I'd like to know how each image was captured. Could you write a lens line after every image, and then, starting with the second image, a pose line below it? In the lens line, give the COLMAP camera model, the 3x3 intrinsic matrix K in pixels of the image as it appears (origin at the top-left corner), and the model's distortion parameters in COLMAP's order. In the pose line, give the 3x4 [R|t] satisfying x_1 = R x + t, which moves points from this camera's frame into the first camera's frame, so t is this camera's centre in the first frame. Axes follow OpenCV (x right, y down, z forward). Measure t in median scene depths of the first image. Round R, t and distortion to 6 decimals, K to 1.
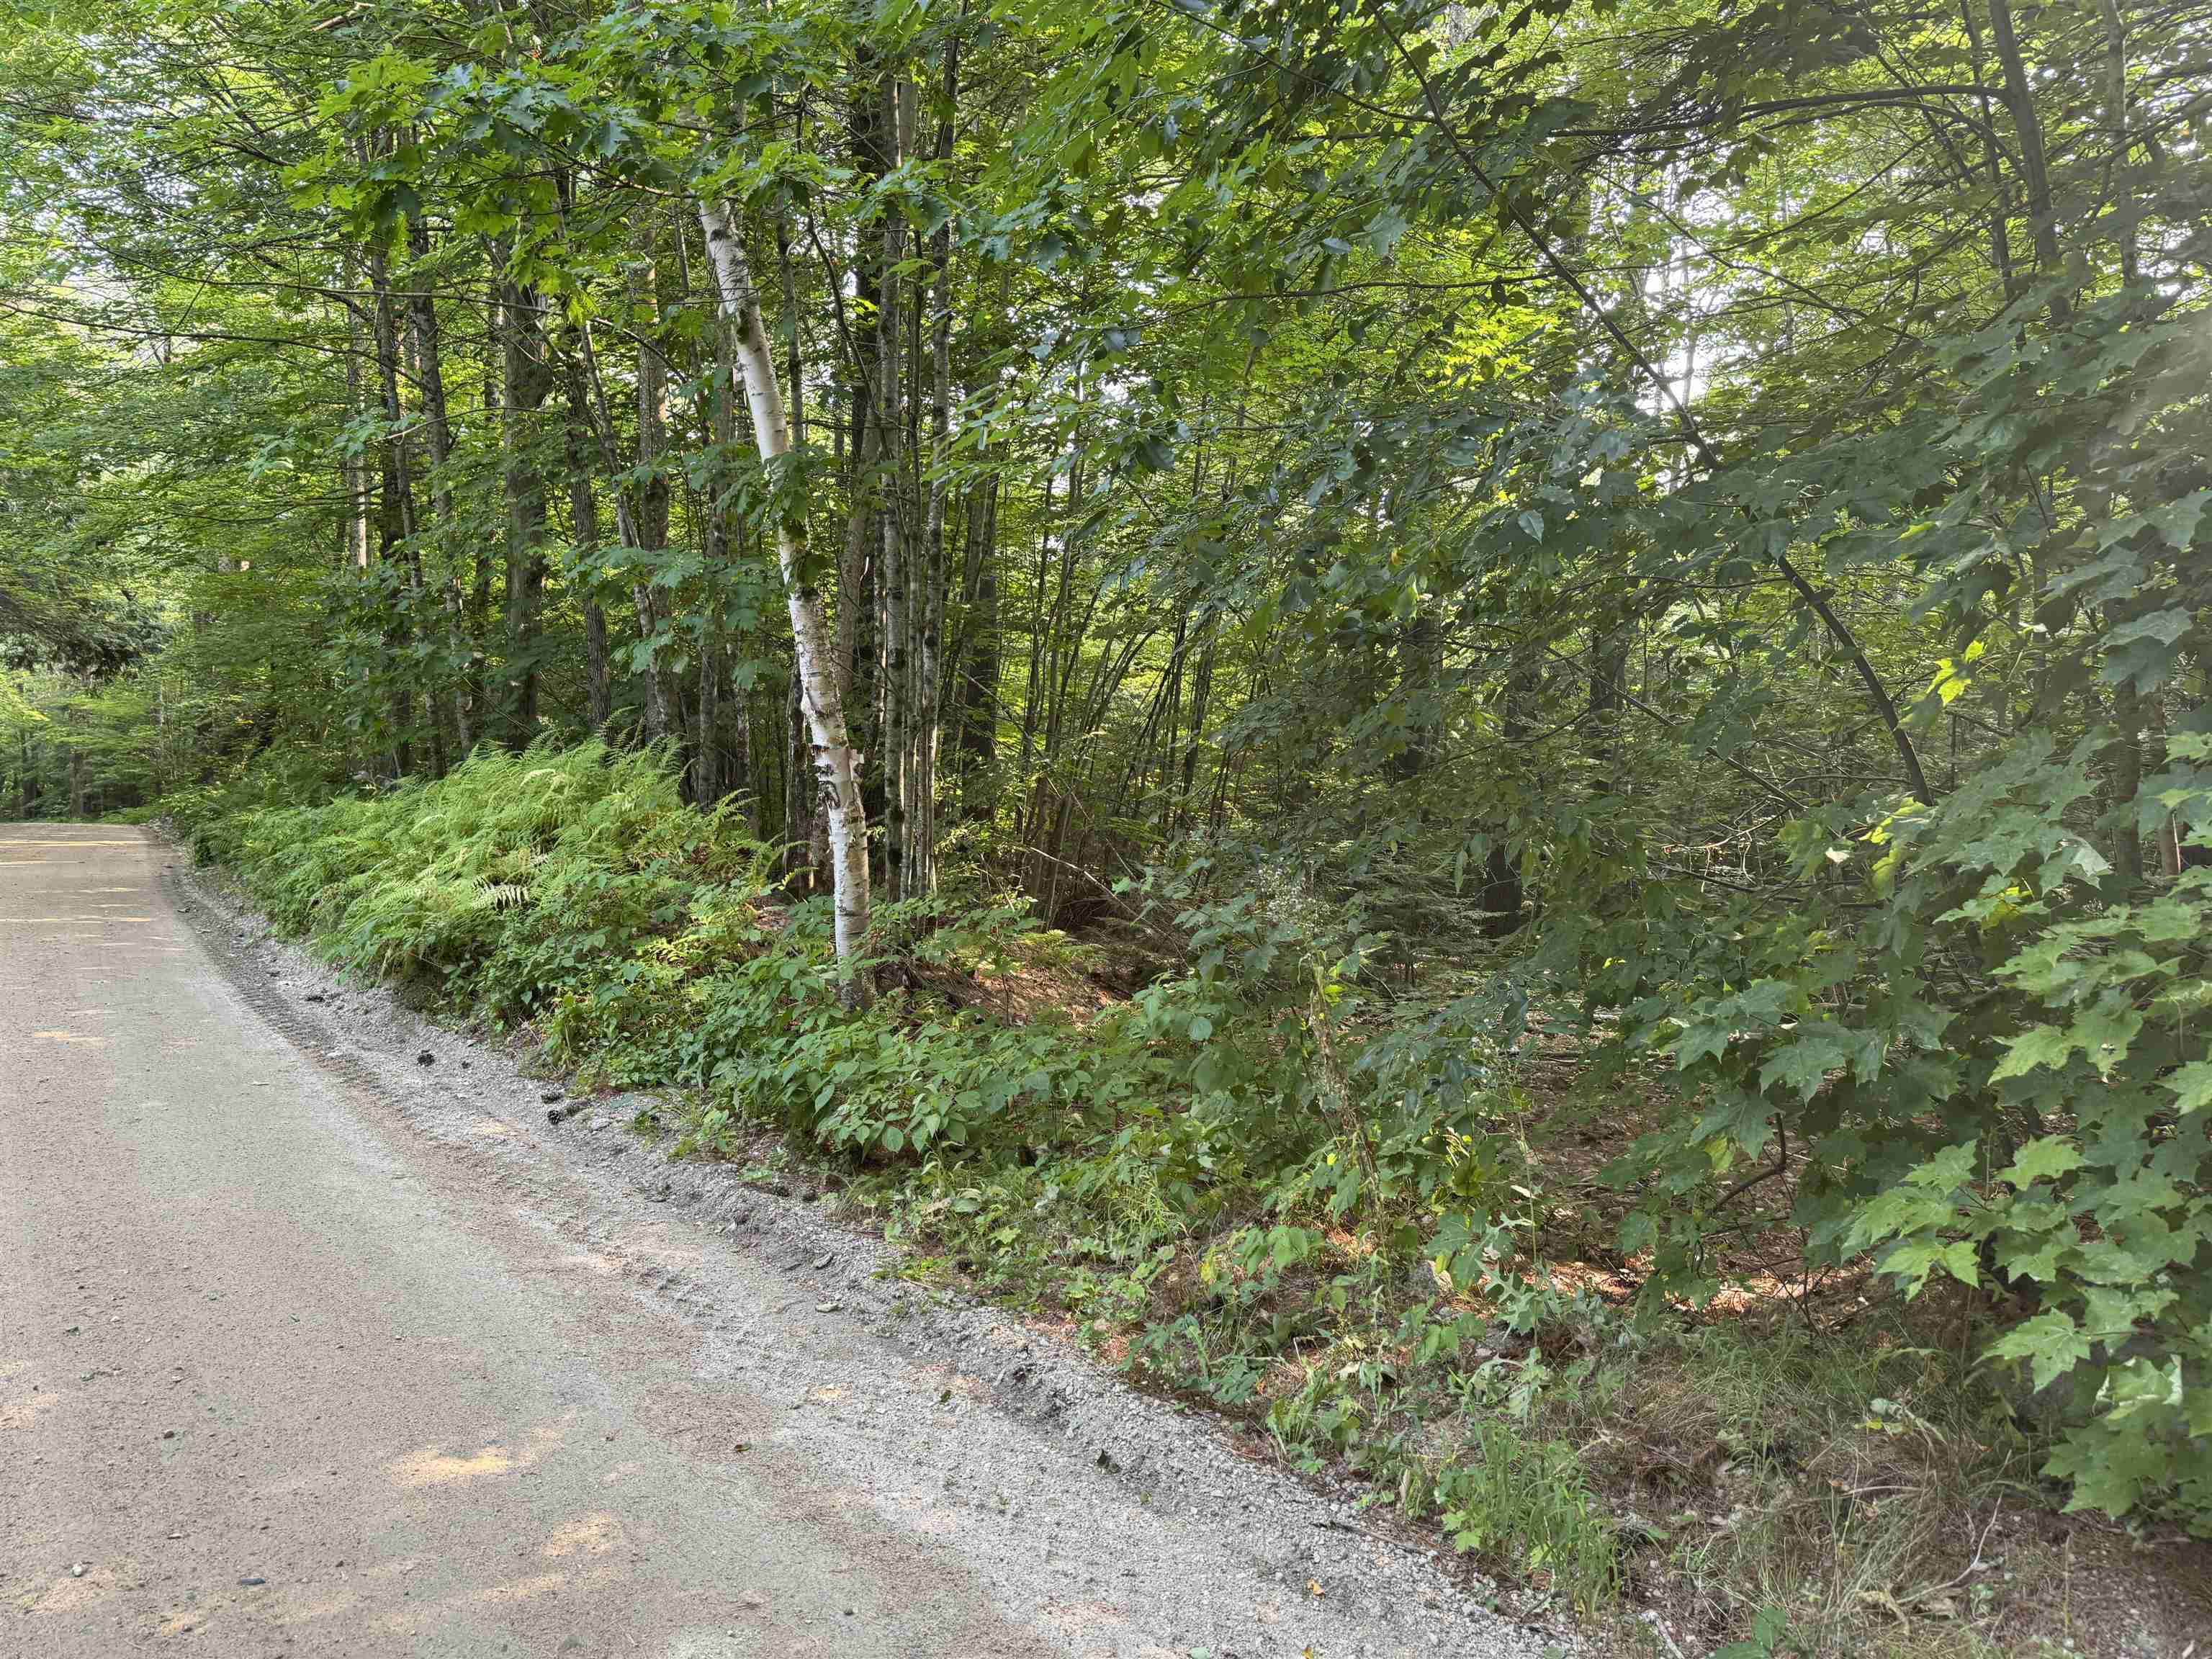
lens RADIAL K [[1609.2, 0, 1101.1], [0, 1609.2, 825.4], [0, 0, 1]] dist [-0.006185, -0.001806]
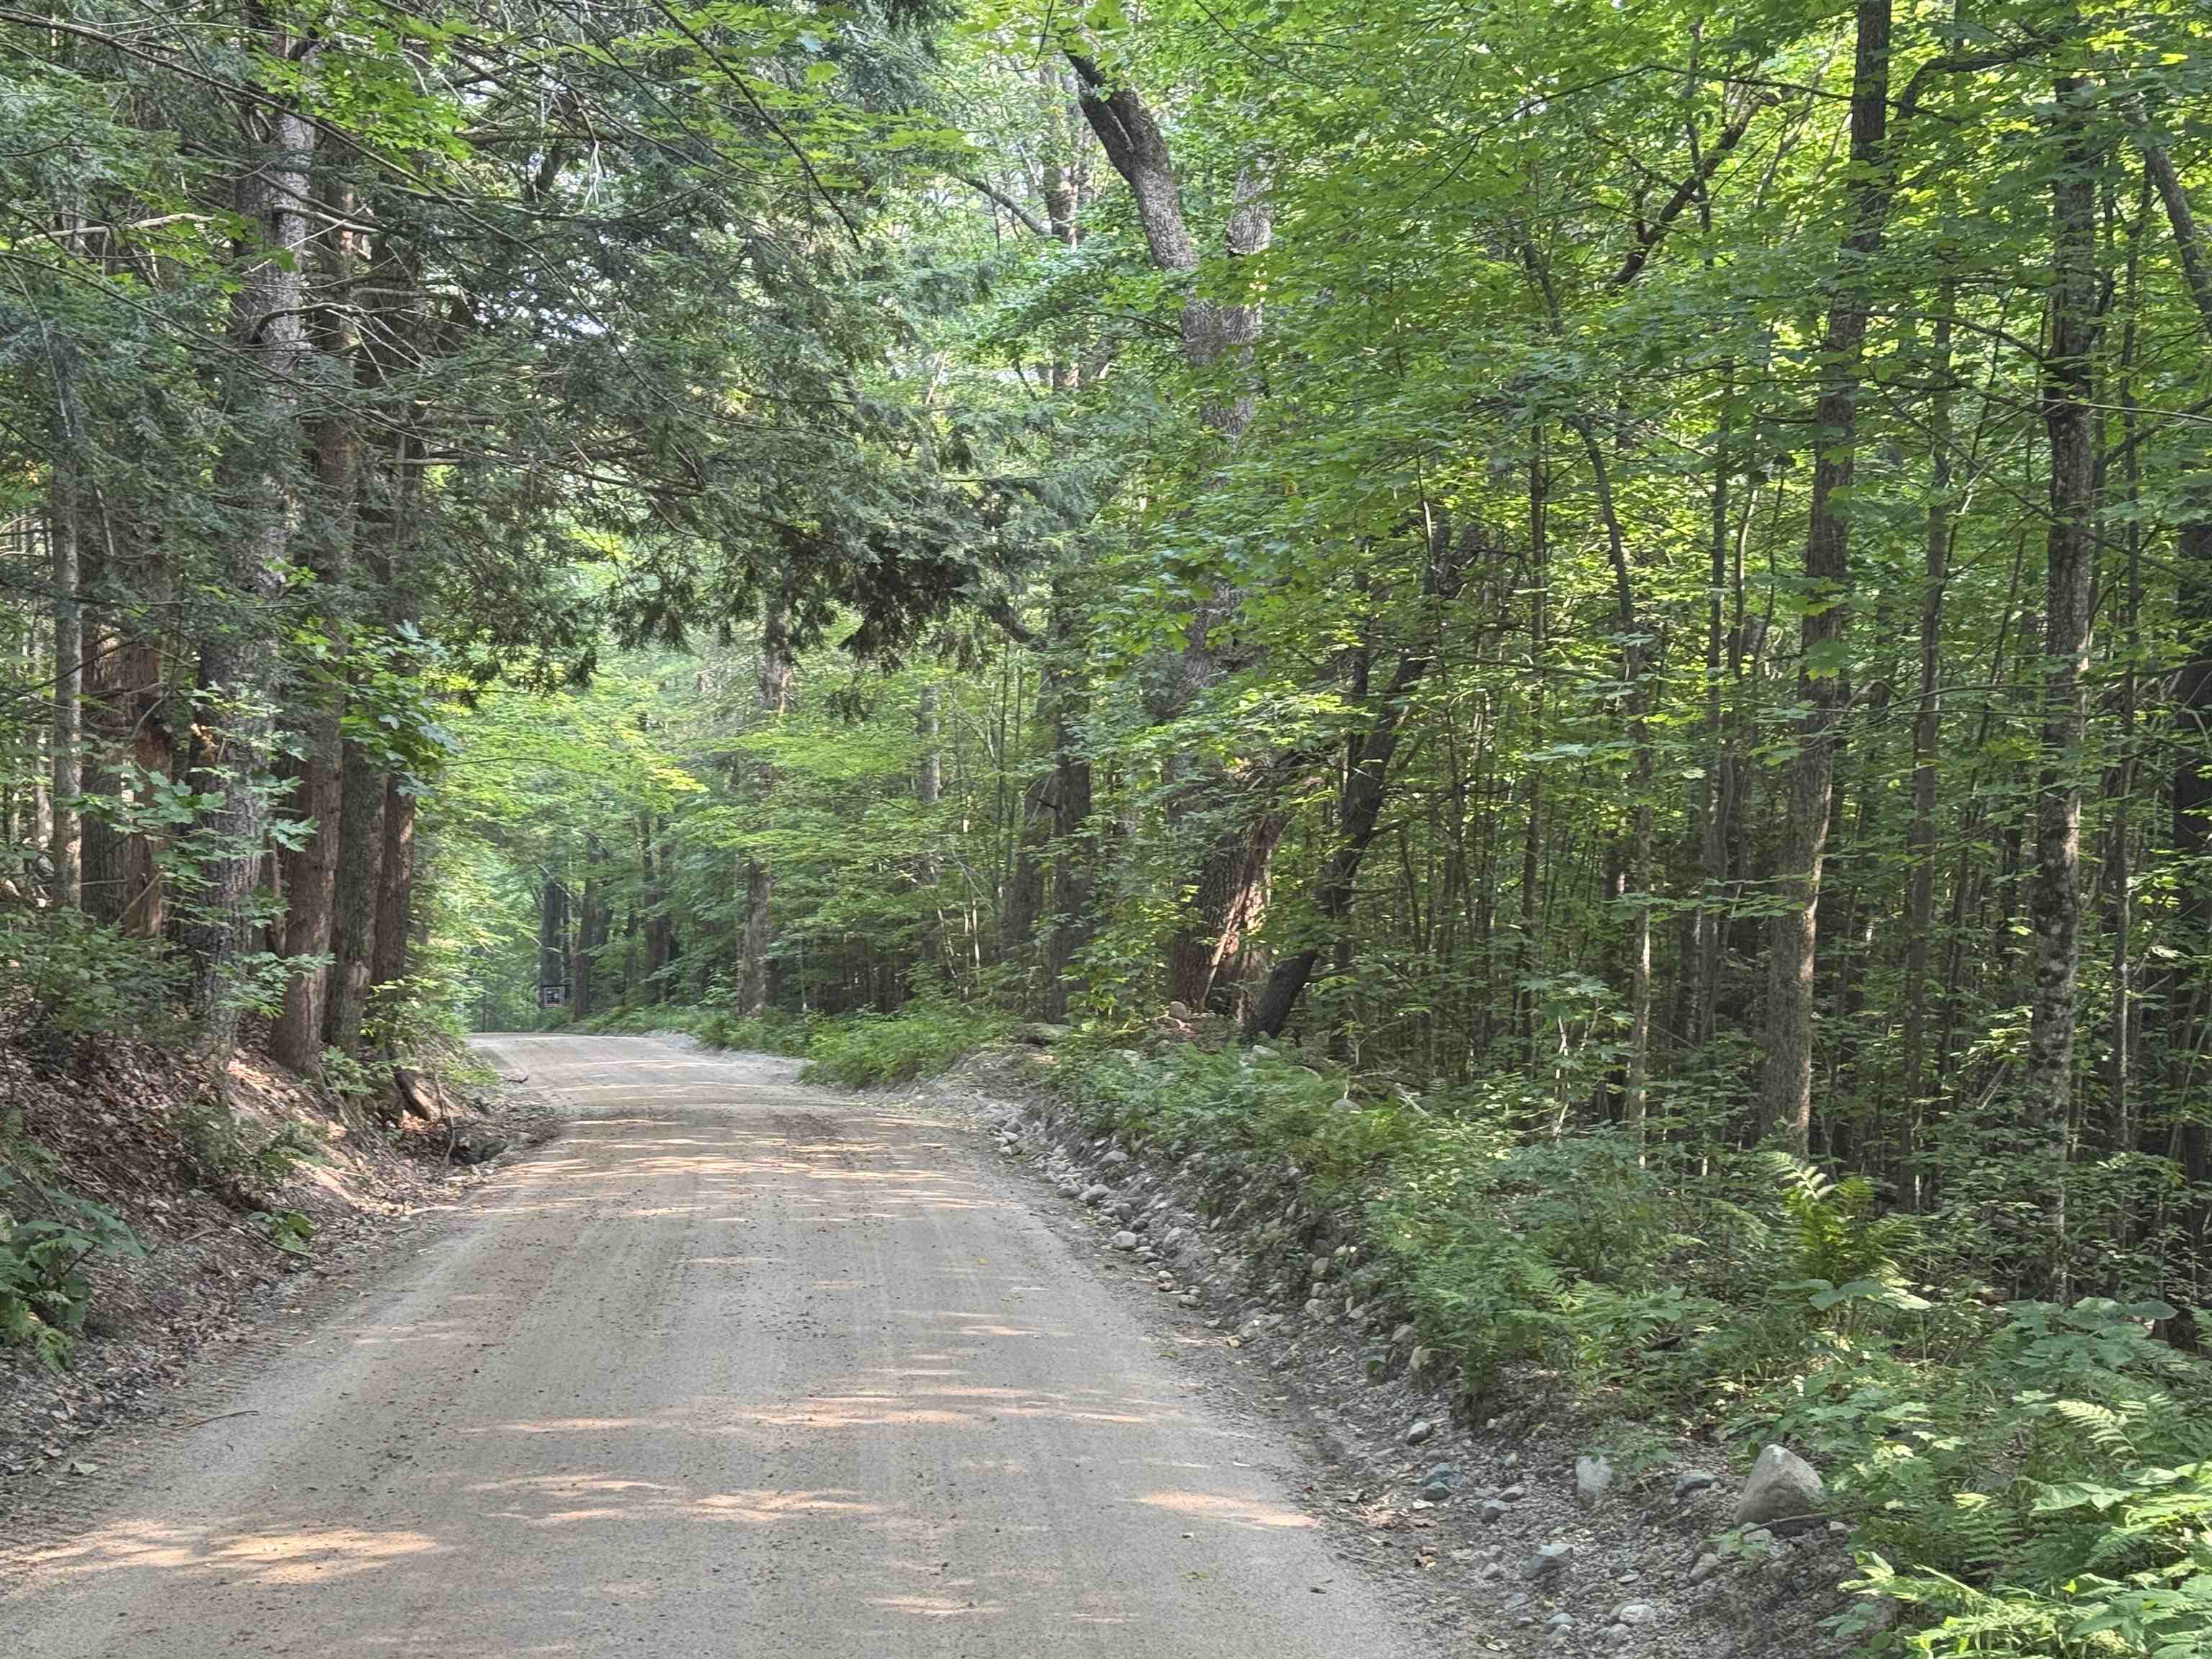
lens RADIAL K [[3346.9, 0, 1106.5], [0, 3346.9, 828.6], [0, 0, 1]] dist [-0.012971, 0.000000]
pose [[0.899066, -0.017425, -0.437466, -0.291039], [-0.001634, 0.999067, -0.043152, -0.029672], [0.437810, 0.039512, 0.898199, 0.427280]]
